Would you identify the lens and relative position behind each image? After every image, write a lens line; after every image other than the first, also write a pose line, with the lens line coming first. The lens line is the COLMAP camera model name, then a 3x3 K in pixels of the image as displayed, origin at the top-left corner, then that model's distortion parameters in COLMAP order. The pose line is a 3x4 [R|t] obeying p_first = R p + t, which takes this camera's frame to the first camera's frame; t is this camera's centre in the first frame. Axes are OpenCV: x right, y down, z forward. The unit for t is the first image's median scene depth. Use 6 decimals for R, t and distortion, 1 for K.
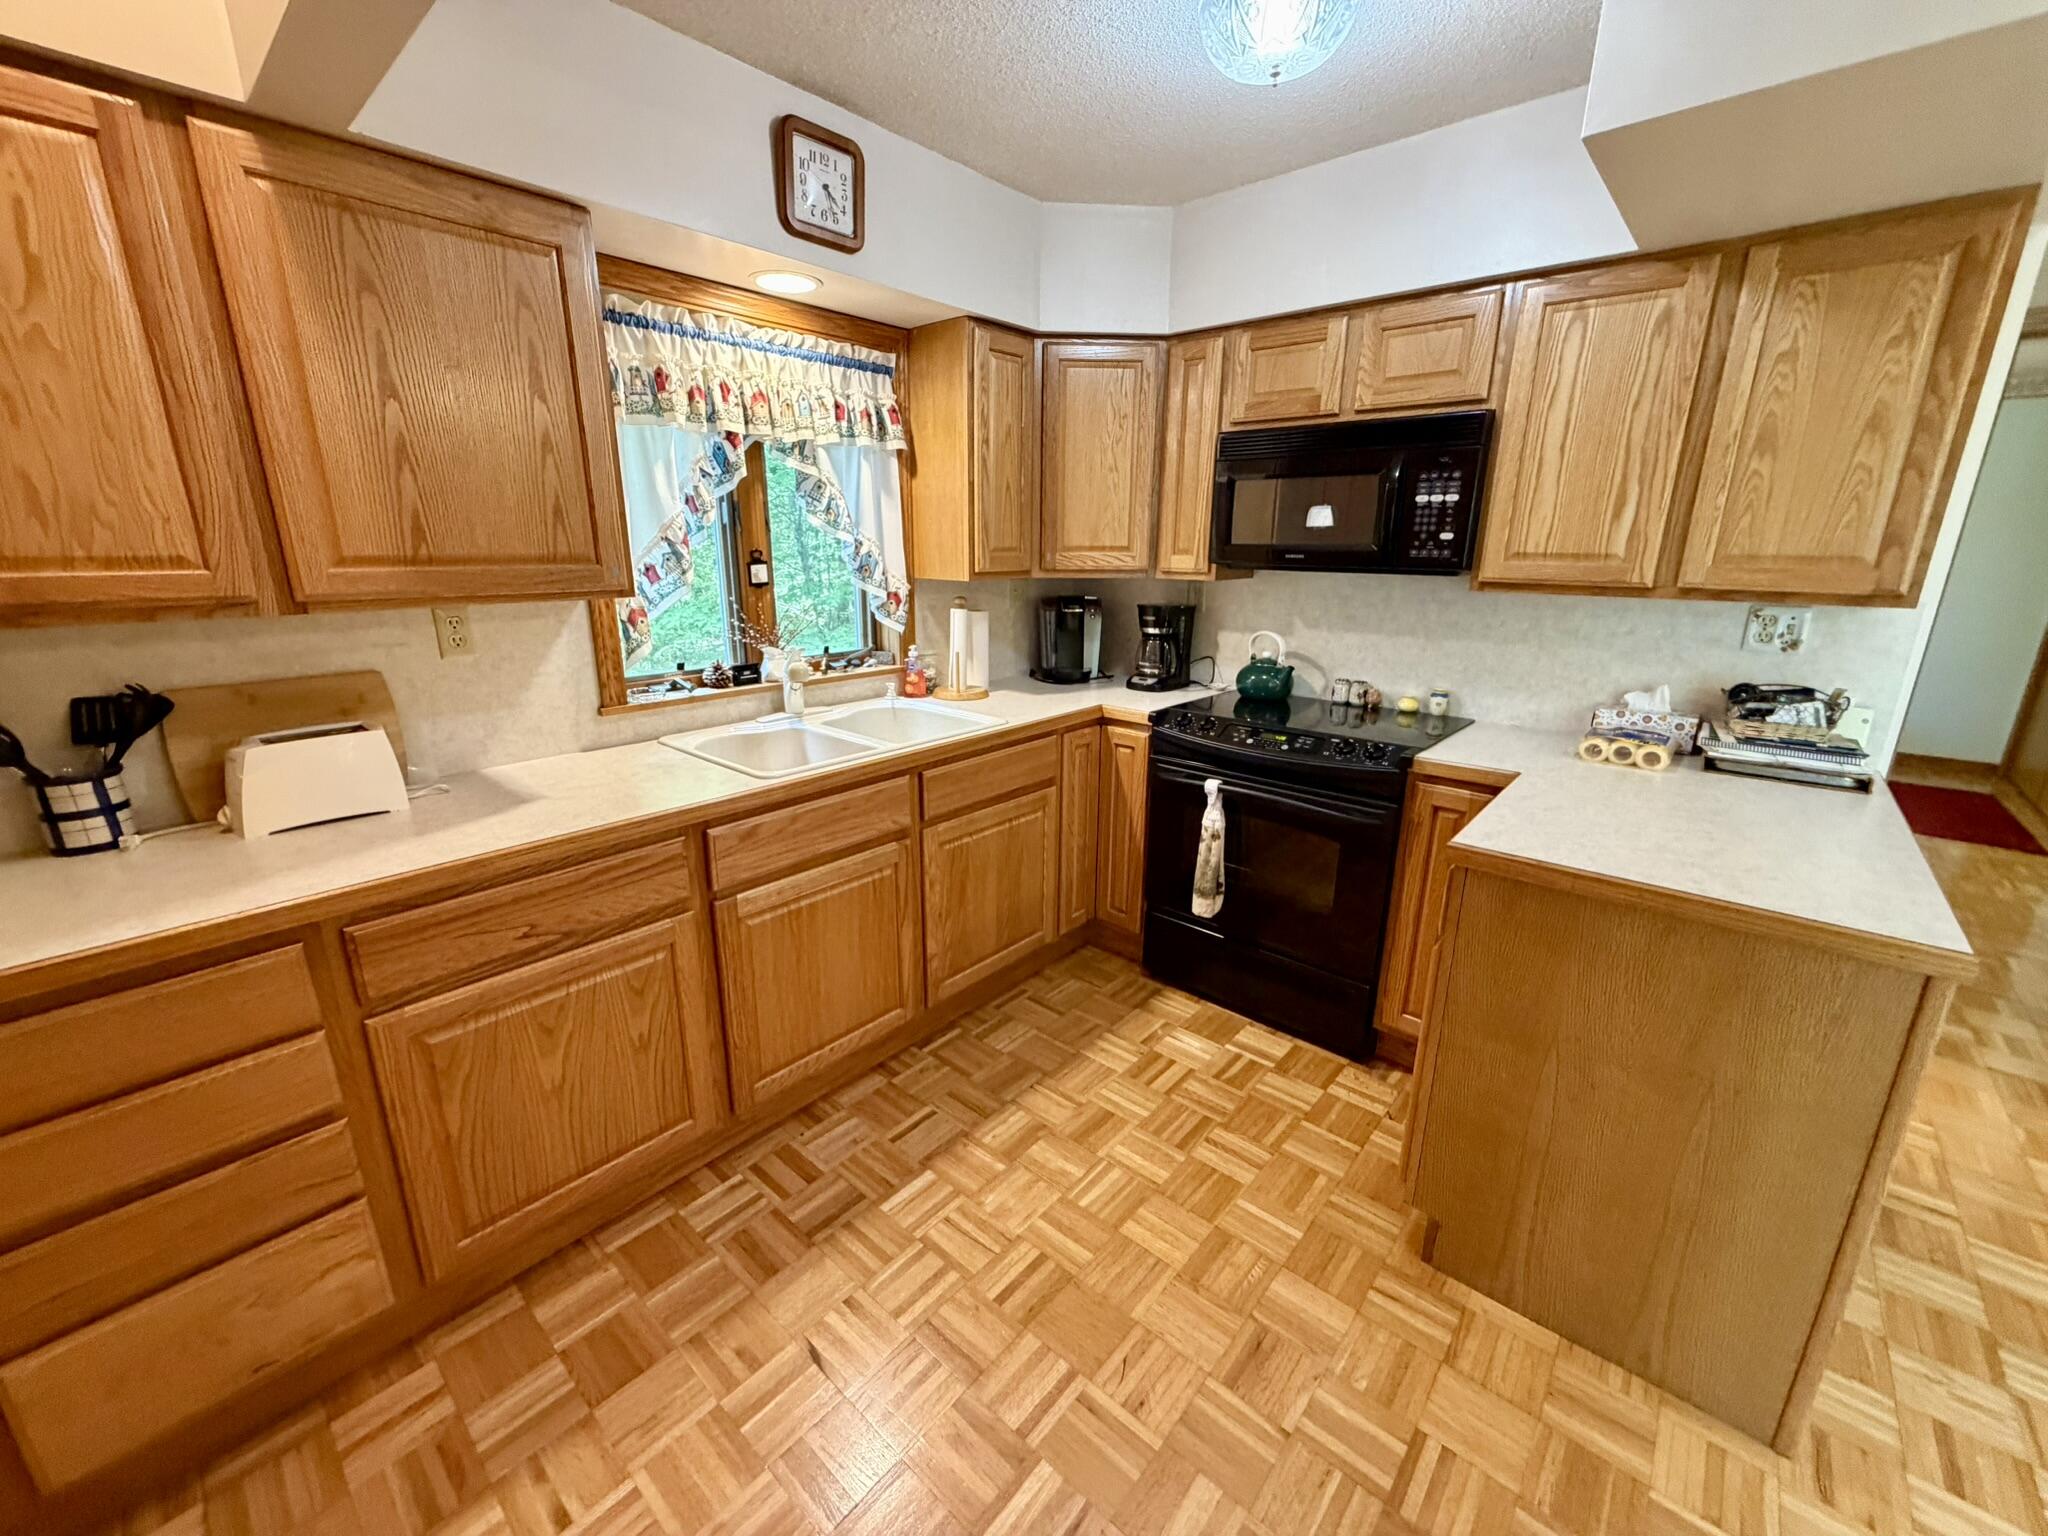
lens RADIAL K [[817.6, 0, 996.3], [0, 817.6, 767.0], [0, 0, 1]] dist [0.000338, 0.000077]
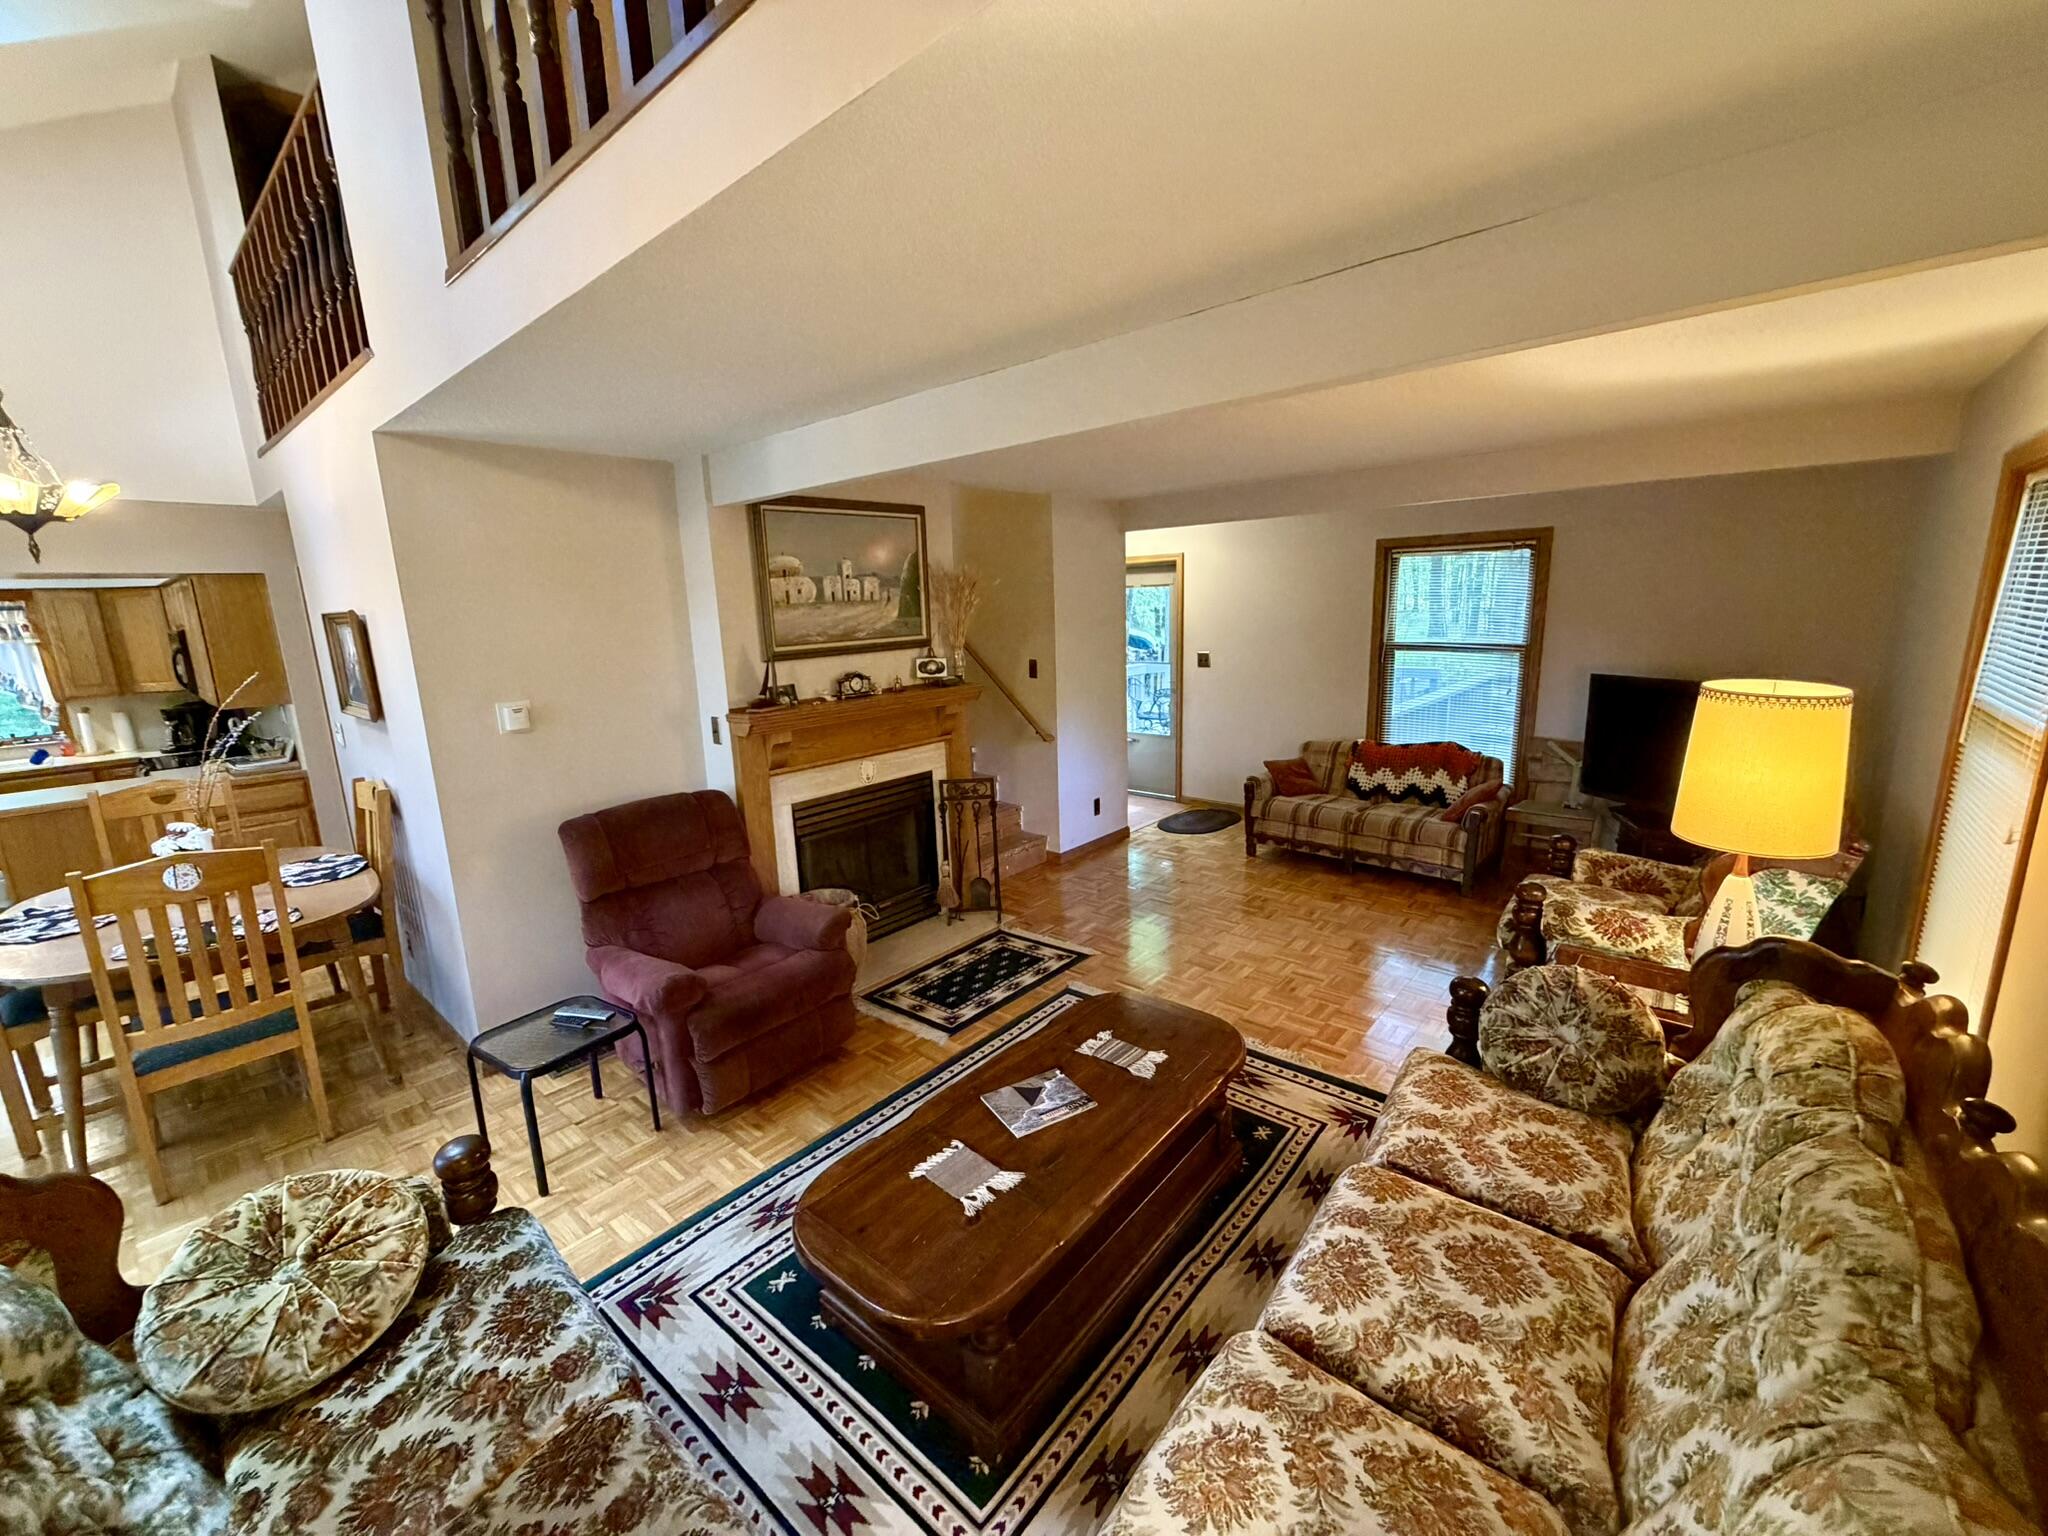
lens RADIAL K [[817.6, 0, 1016.7], [0, 817.6, 764.2], [0, 0, 1]] dist [0.000338, 0.000077]
pose [[0.999156, -0.041047, -0.001473, 3.107315], [0.040861, 0.996996, -0.065800, 0.227668], [0.004169, 0.065685, 0.997832, -1.417984]]
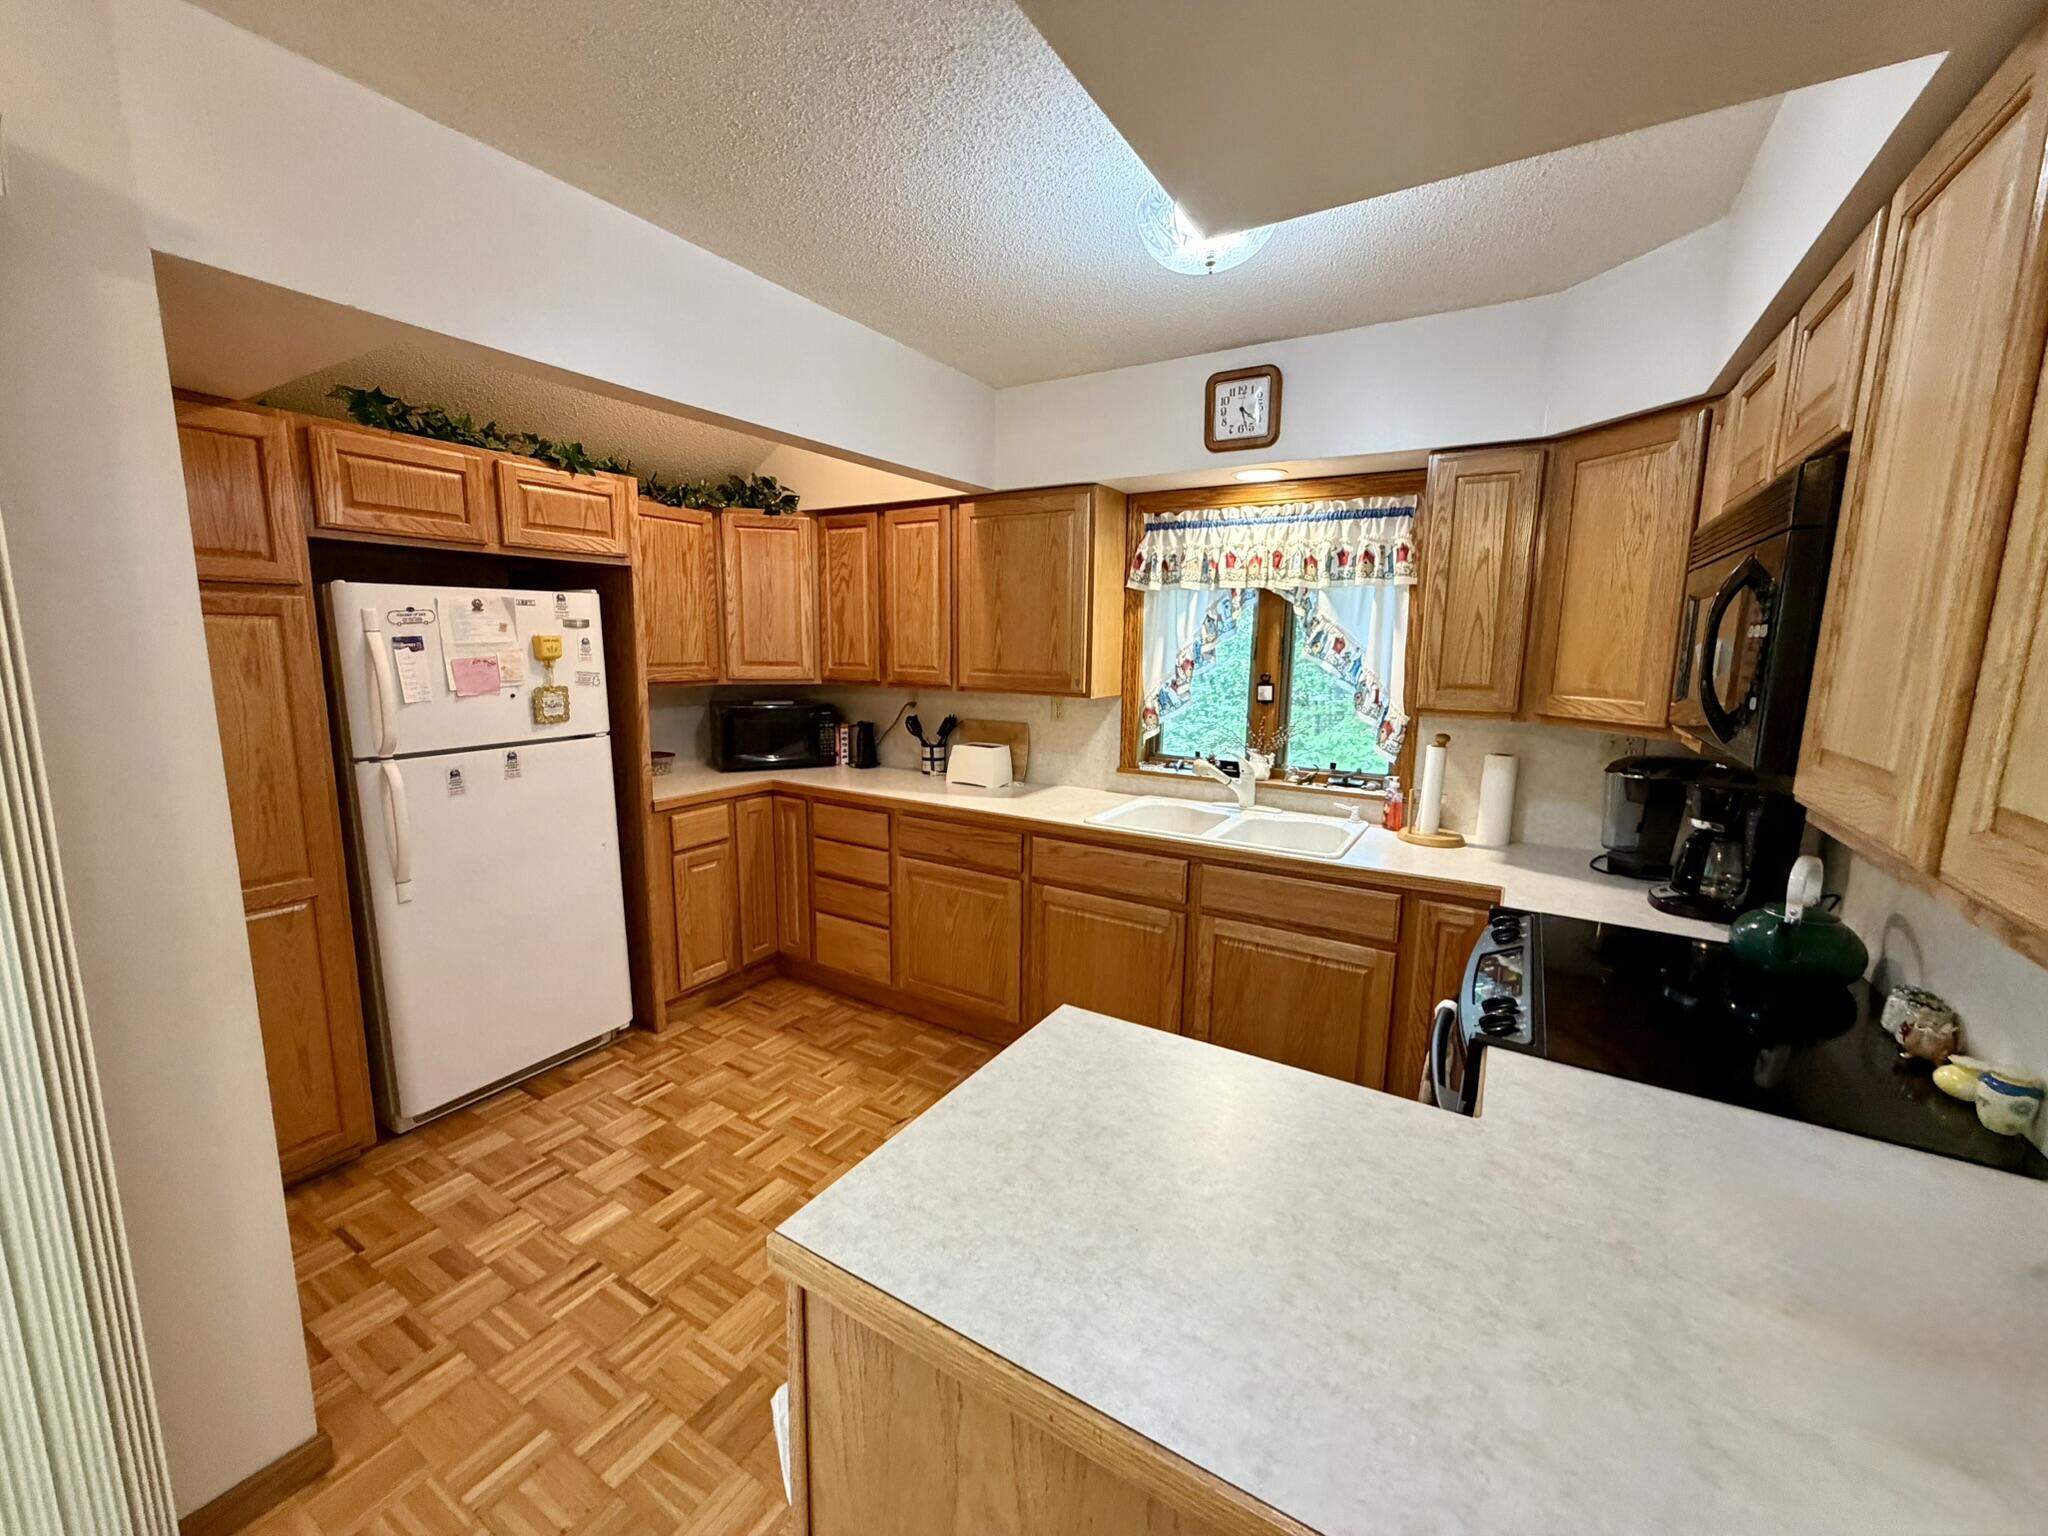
lens RADIAL K [[817.6, 0, 1016.7], [0, 817.6, 765.8], [0, 0, 1]] dist [0.000338, 0.000077]
pose [[0.174648, 0.153218, -0.972637, 1.021285], [-0.273703, 0.956442, 0.101520, -0.182377], [0.945825, 0.248483, 0.208976, 0.490994]]
